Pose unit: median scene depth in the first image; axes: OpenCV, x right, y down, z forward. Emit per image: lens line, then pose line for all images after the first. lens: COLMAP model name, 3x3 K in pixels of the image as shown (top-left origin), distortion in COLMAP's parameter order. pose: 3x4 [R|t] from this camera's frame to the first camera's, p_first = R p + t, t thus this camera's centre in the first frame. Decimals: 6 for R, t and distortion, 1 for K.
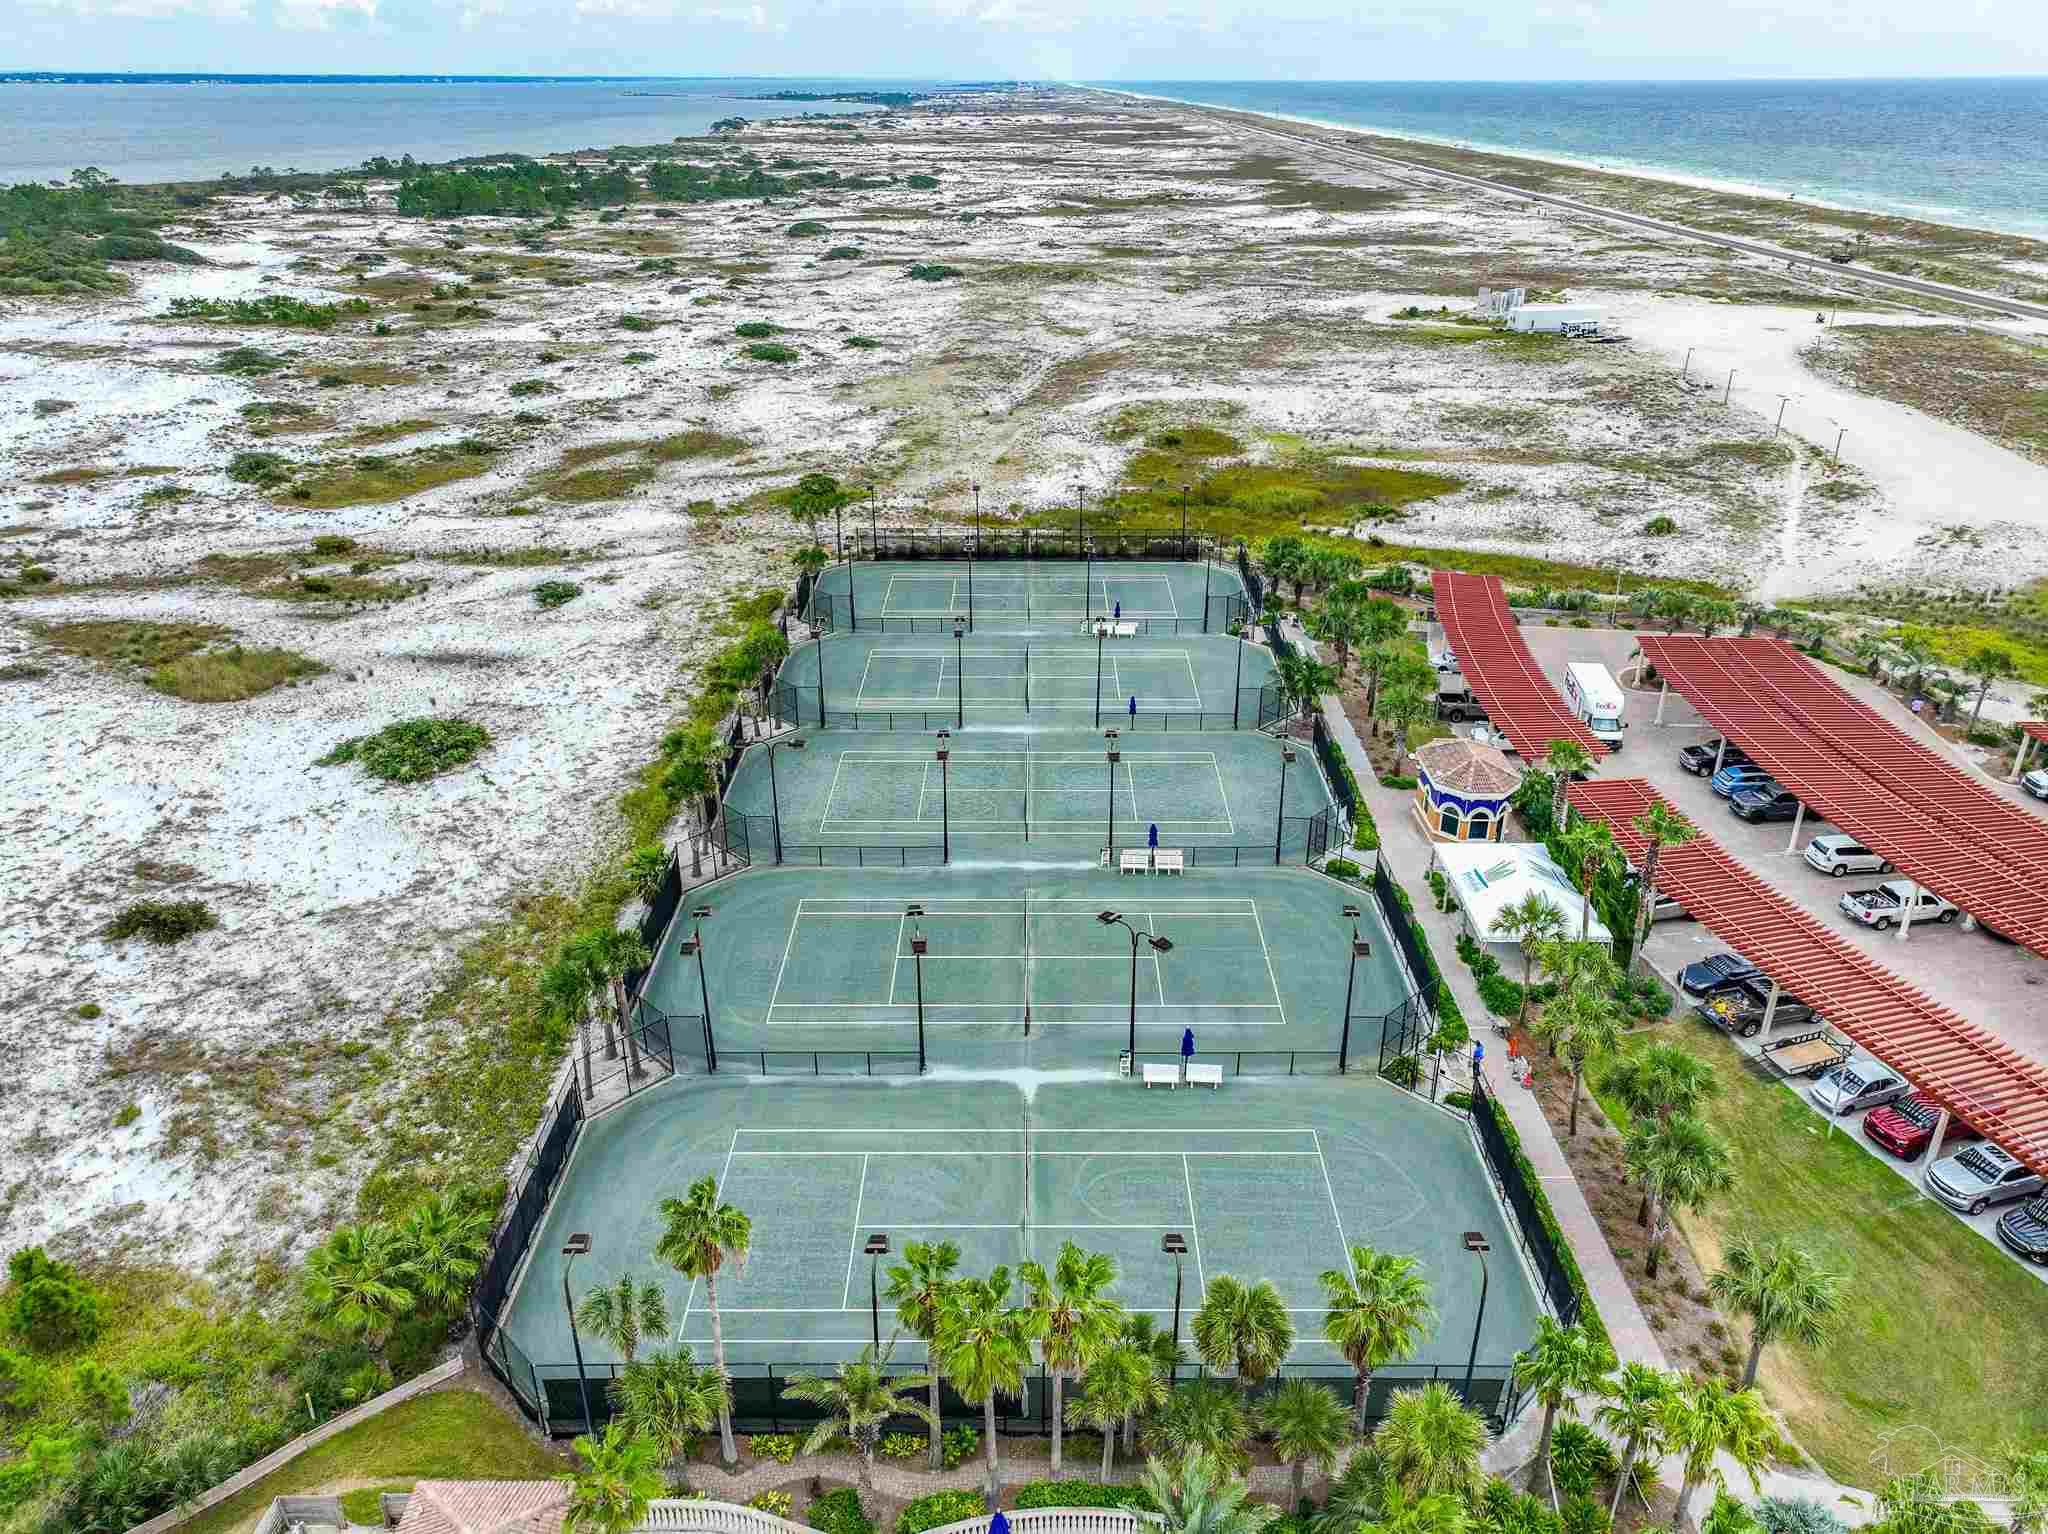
lens RADIAL K [[1424.5, 0, 1024.0], [0, 1424.5, 767.0], [0, 0, 1]] dist [0.028445, 0.001158]
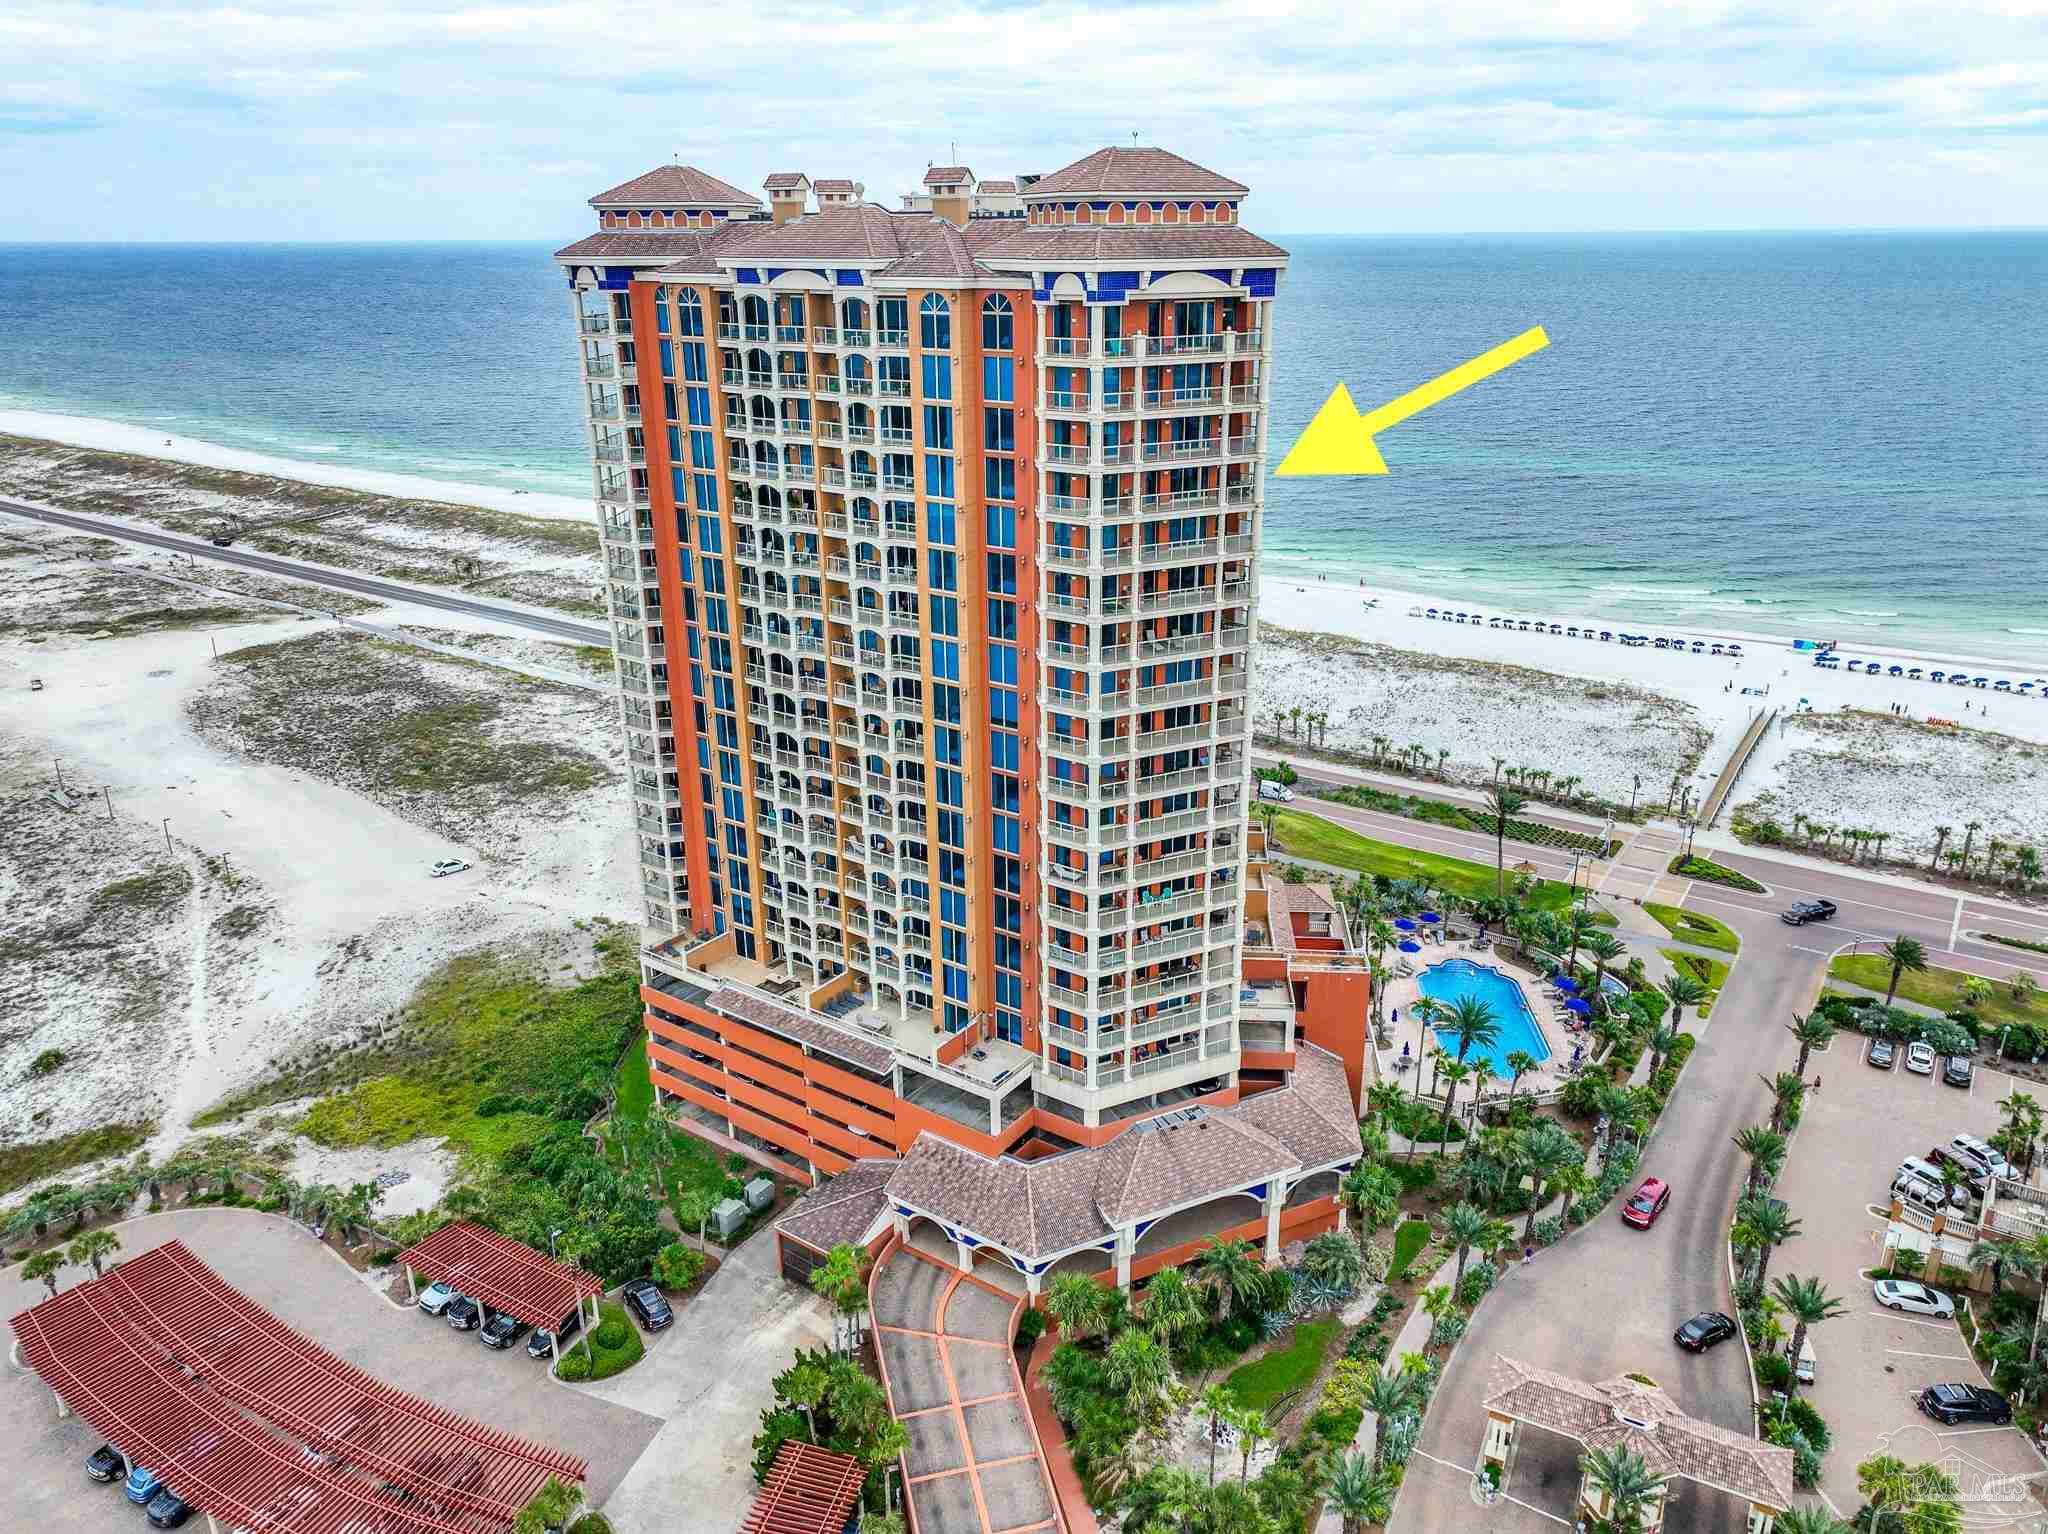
lens RADIAL K [[1424.5, 0, 1024.0], [0, 1424.5, 767.0], [0, 0, 1]] dist [0.028445, 0.001158]
pose [[0.572209, -0.290097, 0.767086, 0.109663], [0.363705, 0.928100, 0.079684, -0.143659], [-0.735048, 0.233397, 0.636577, -0.074576]]
